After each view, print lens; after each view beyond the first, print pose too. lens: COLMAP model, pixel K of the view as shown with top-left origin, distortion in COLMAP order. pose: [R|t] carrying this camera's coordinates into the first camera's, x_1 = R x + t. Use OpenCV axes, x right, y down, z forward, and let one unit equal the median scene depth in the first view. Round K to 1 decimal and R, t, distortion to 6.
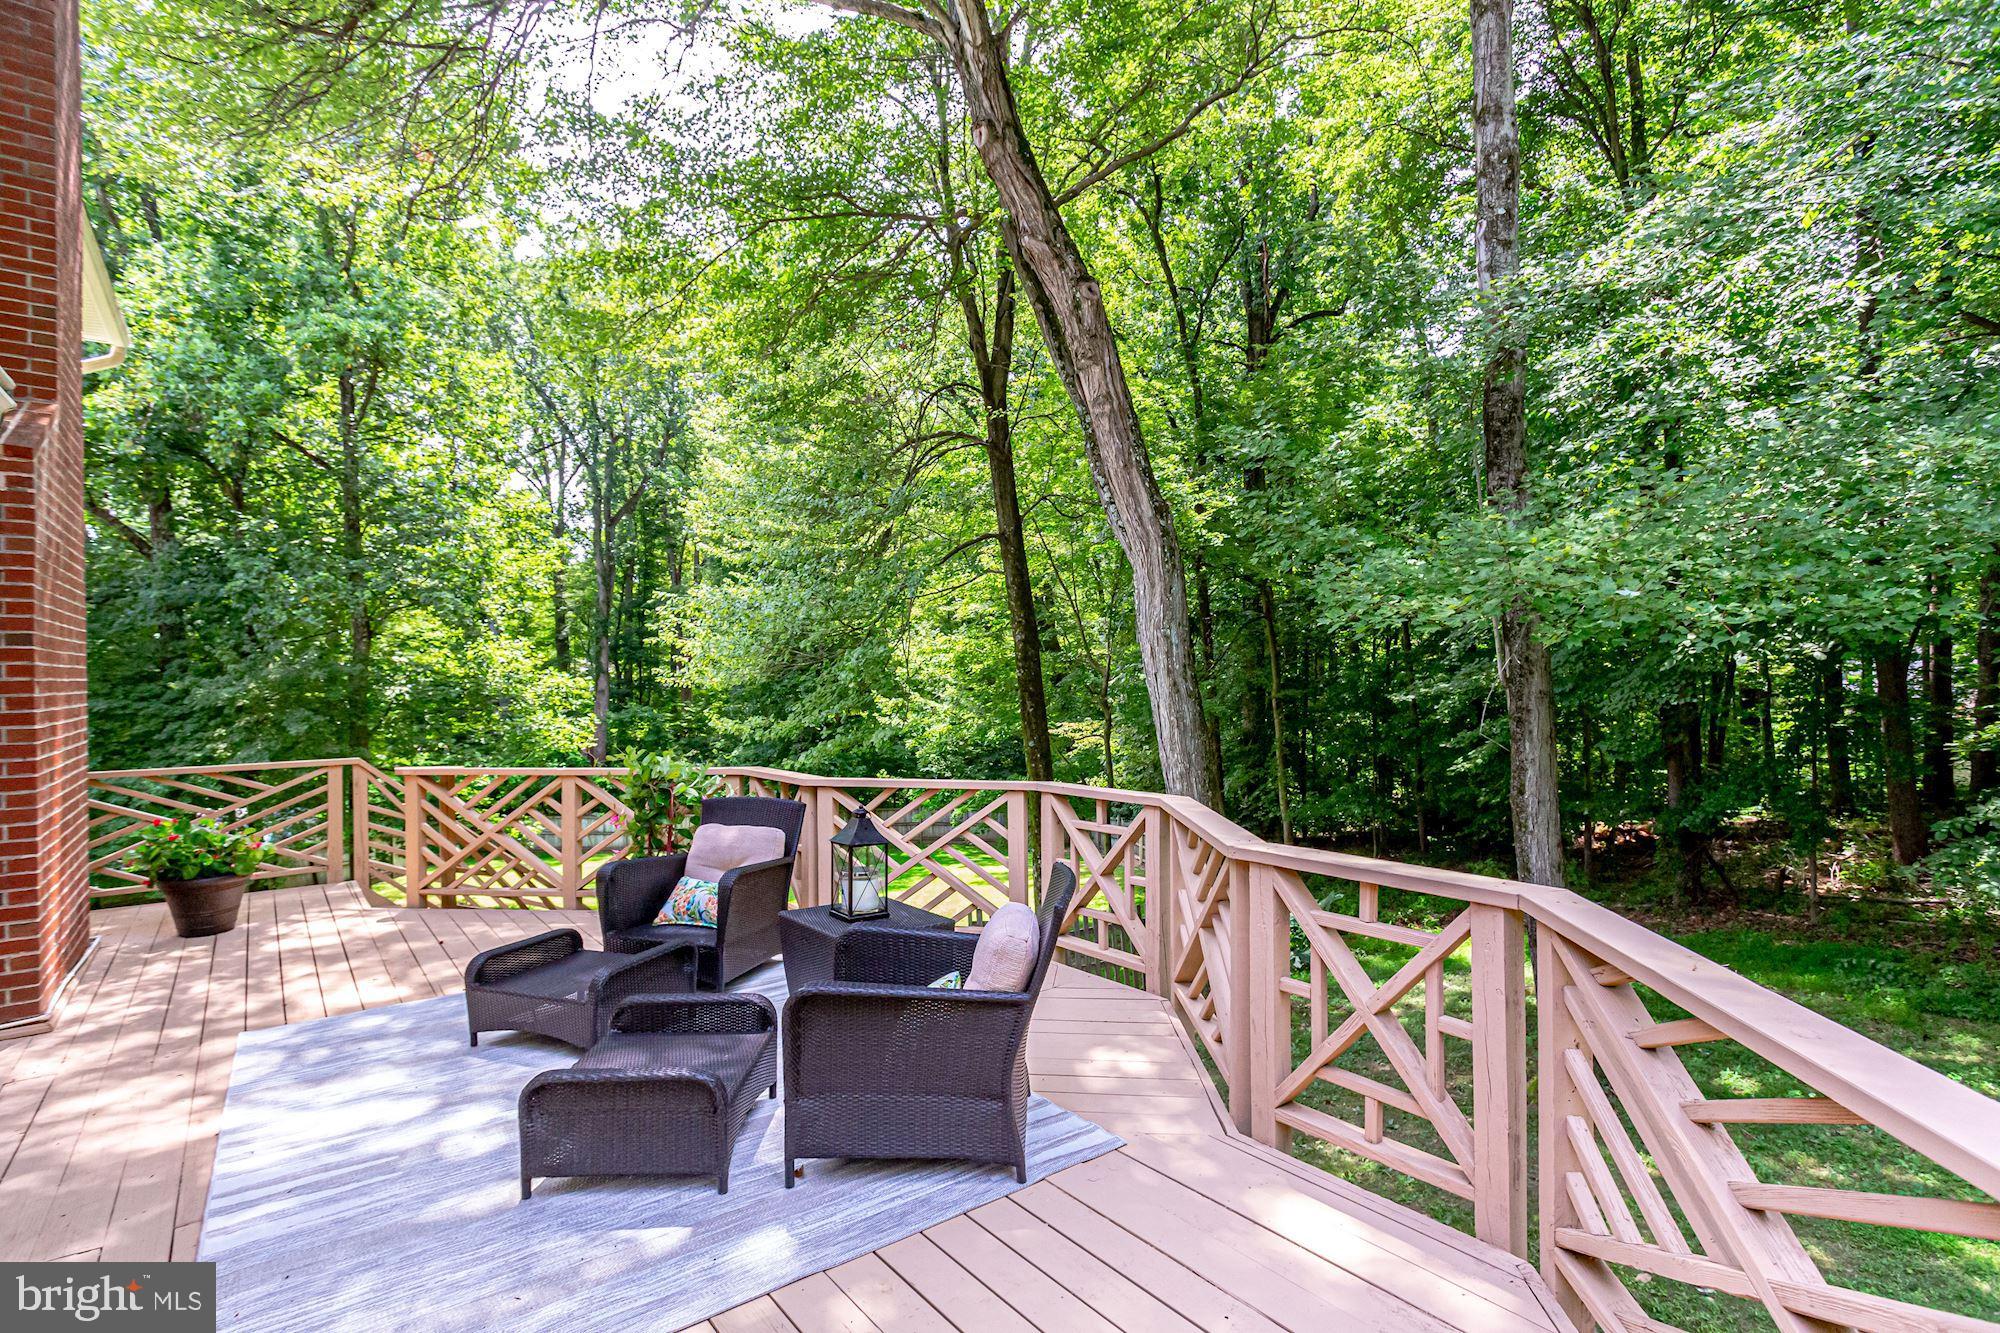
lens RADIAL K [[966.7, 0, 1000.0], [0, 966.7, 666.5], [0, 0, 1]] dist [0.000620, 0.000657]
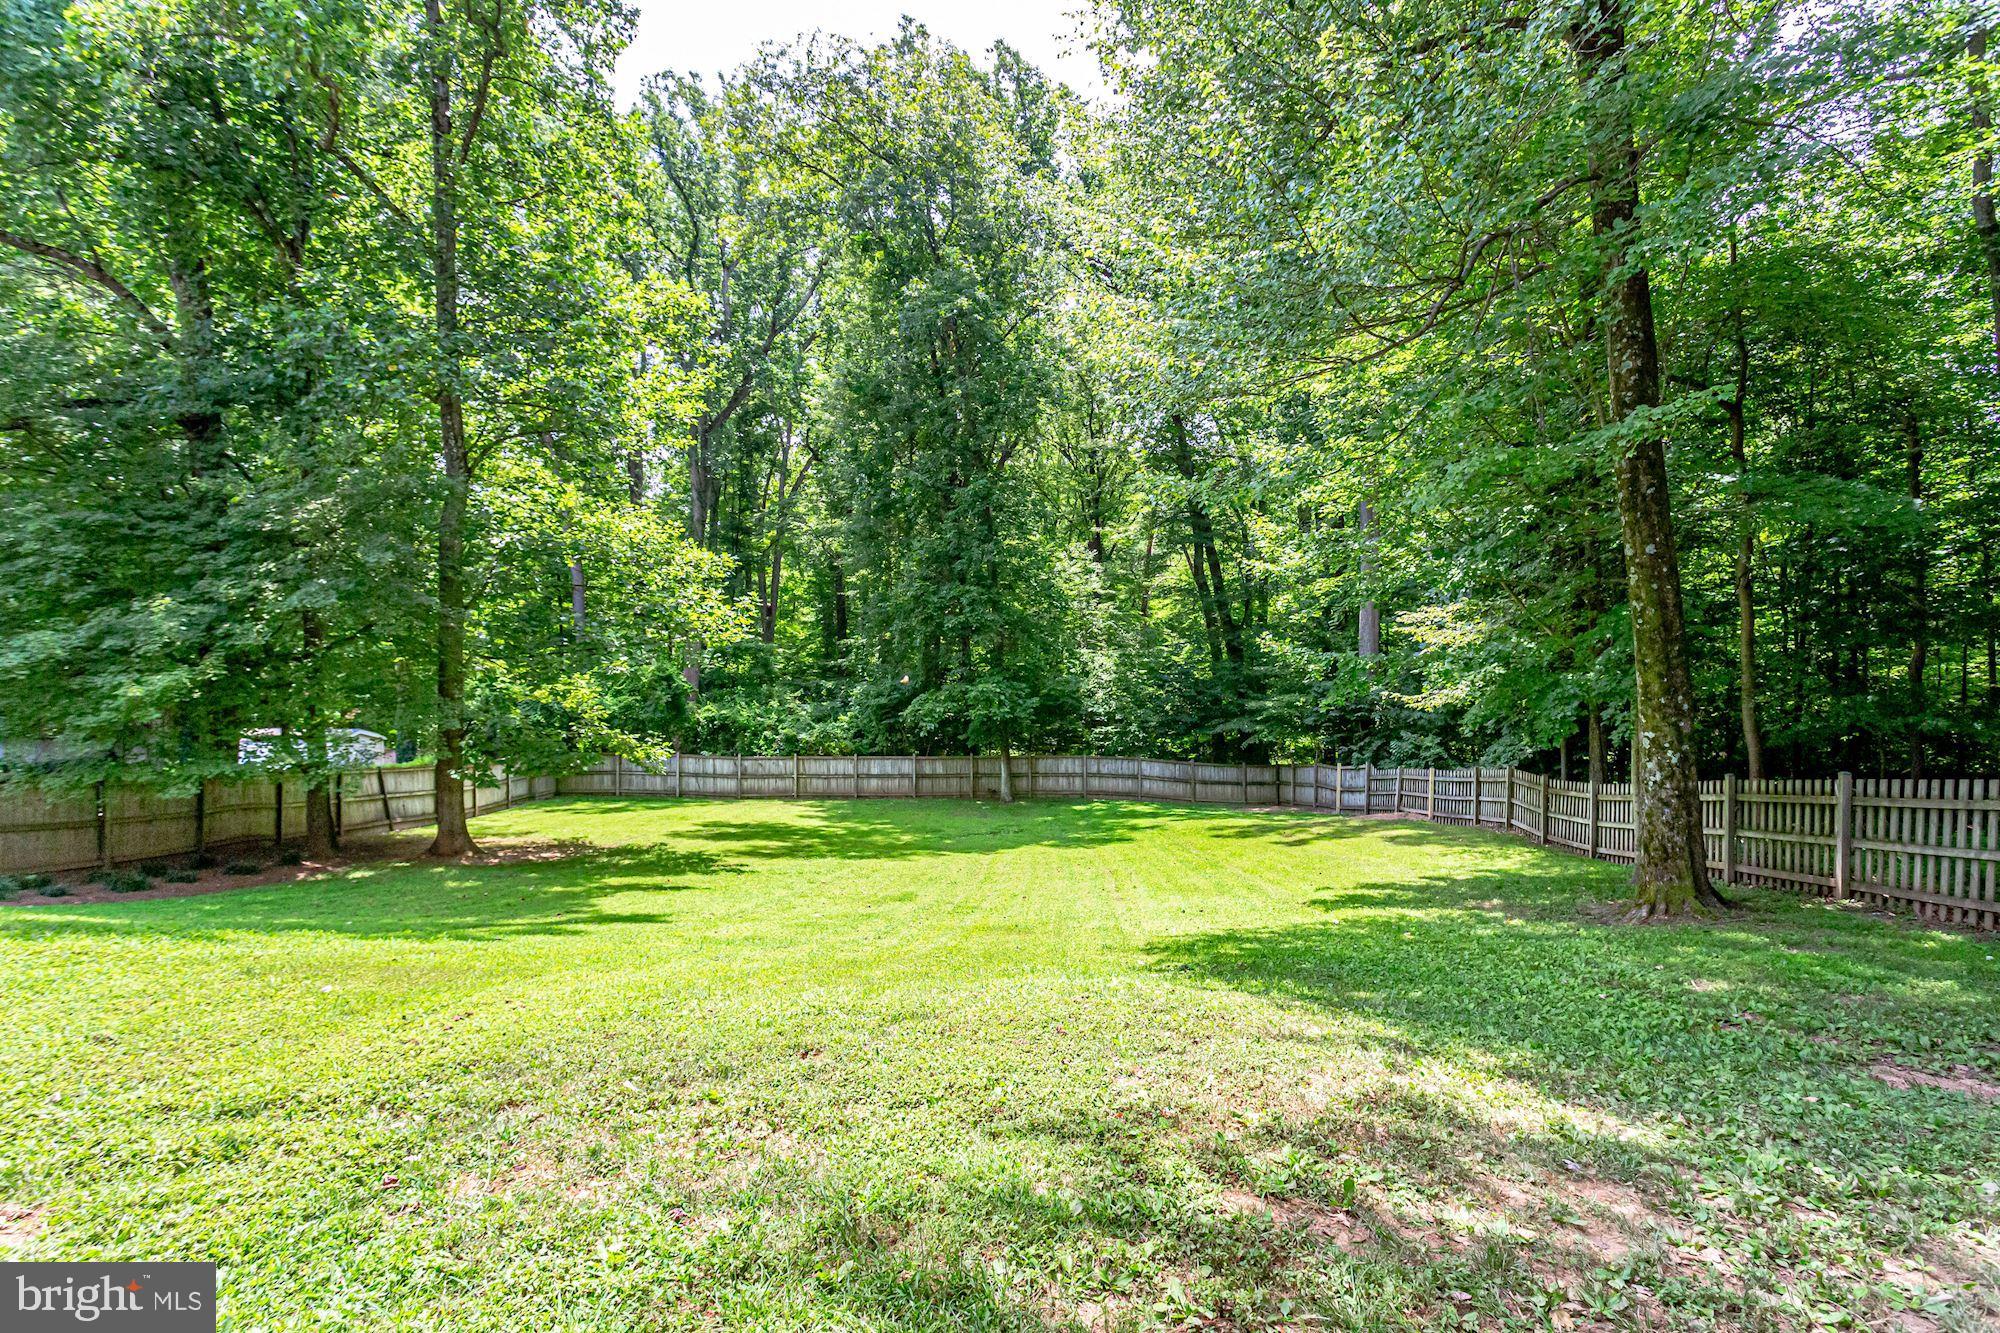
lens RADIAL K [[966.7, 0, 1000.0], [0, 966.7, 666.5], [0, 0, 1]] dist [0.000620, 0.000657]
pose [[0.999241, 0.018285, -0.034387, -0.235003], [-0.017750, 0.999718, 0.015792, 0.105932], [0.034666, -0.015169, 0.999284, 0.296771]]
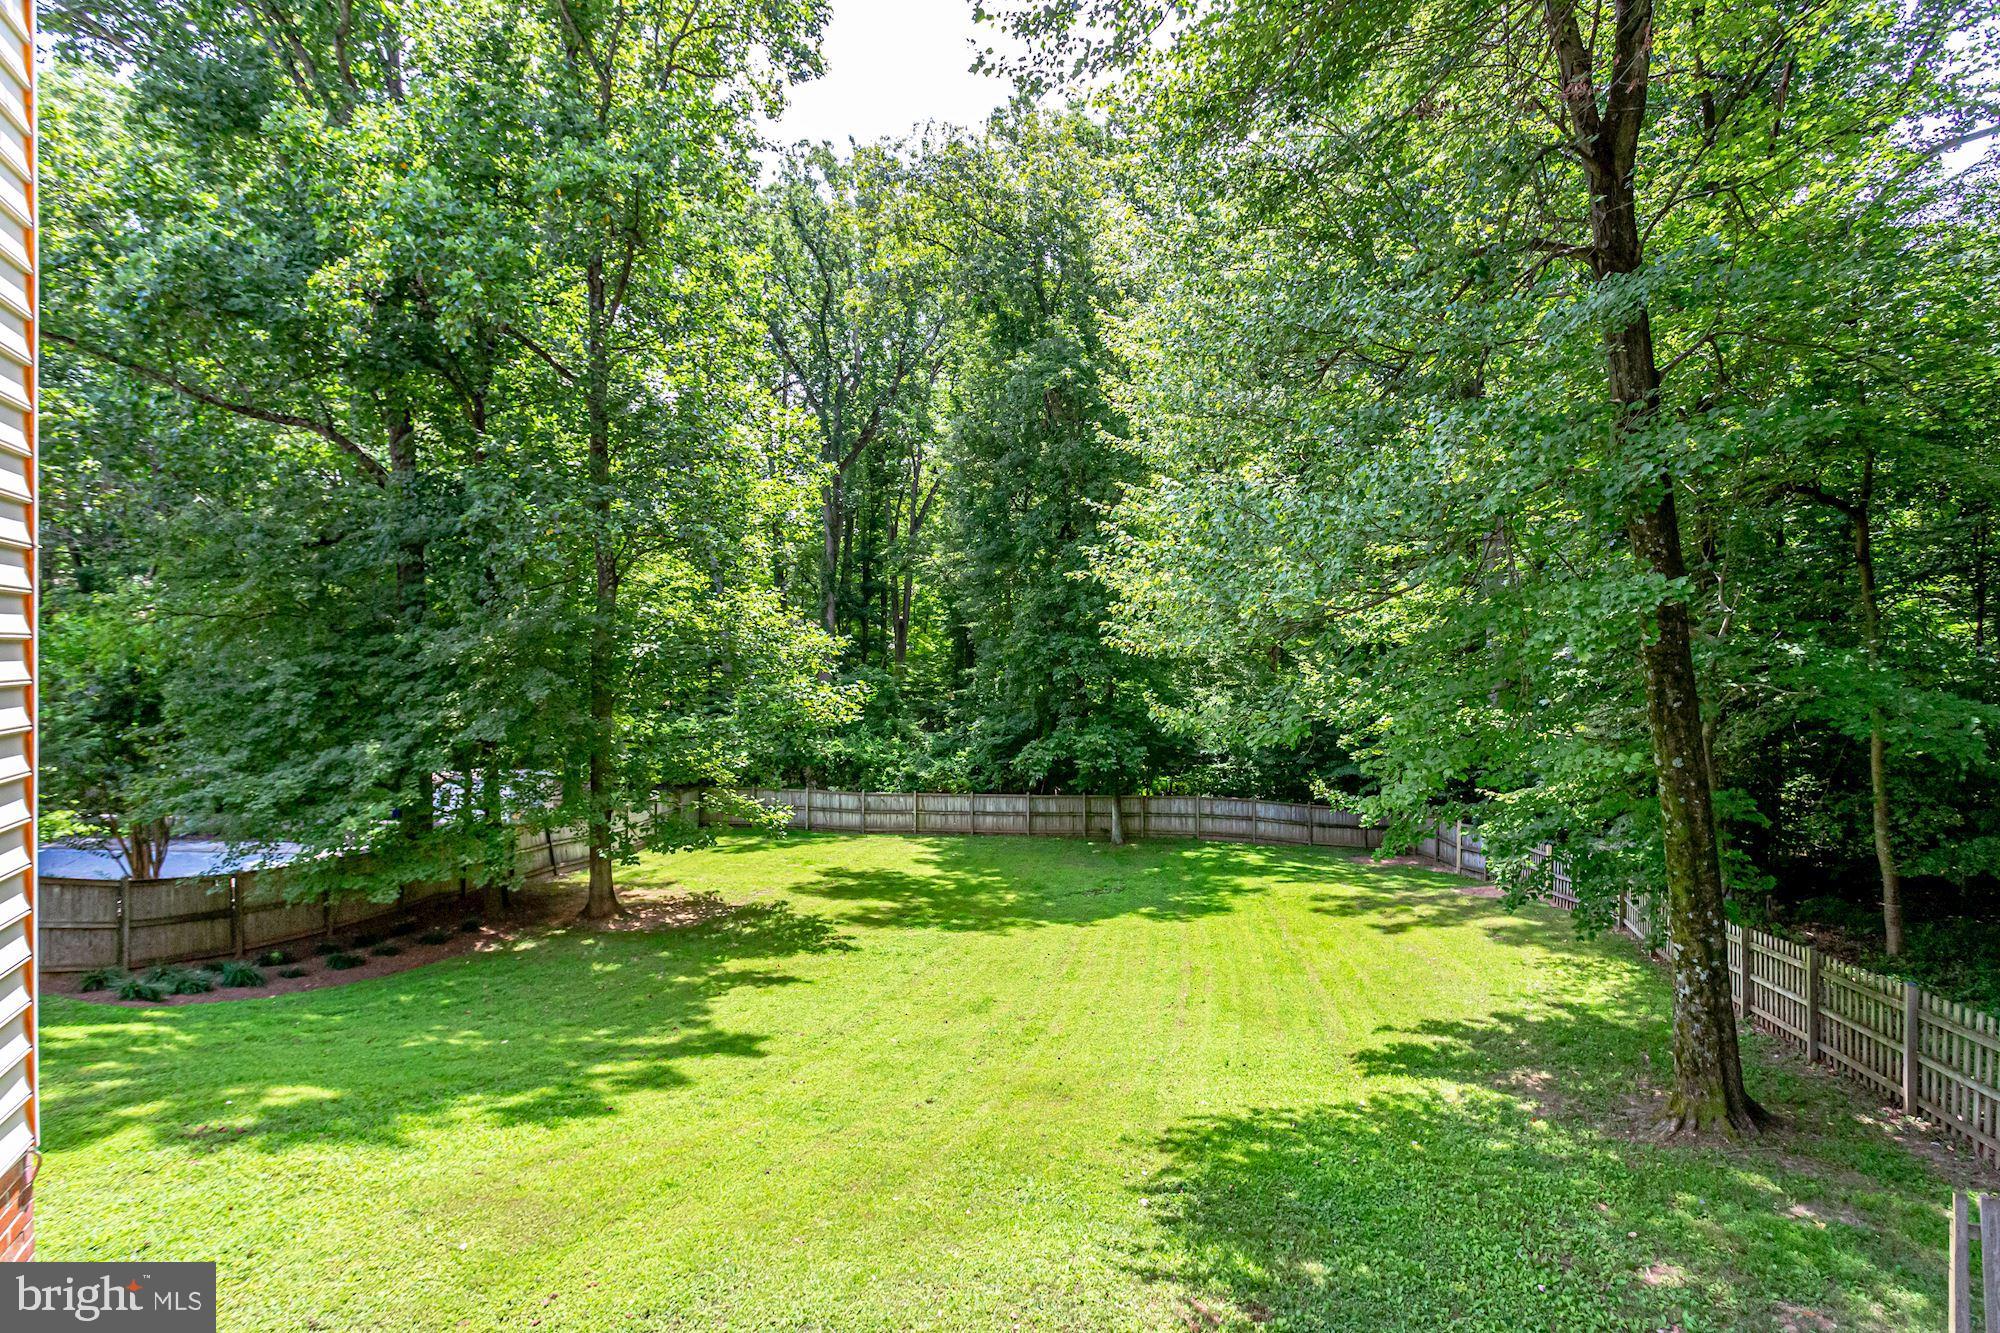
lens RADIAL K [[971.6, 0, 993.6], [0, 971.6, 628.0], [0, 0, 1]] dist [-0.001319, 0.001286]
pose [[0.982754, 0.013386, -0.184435, -0.187565], [-0.013610, 0.999907, 0.000053, 0.003705], [0.184419, 0.002458, 0.982845, 0.251185]]
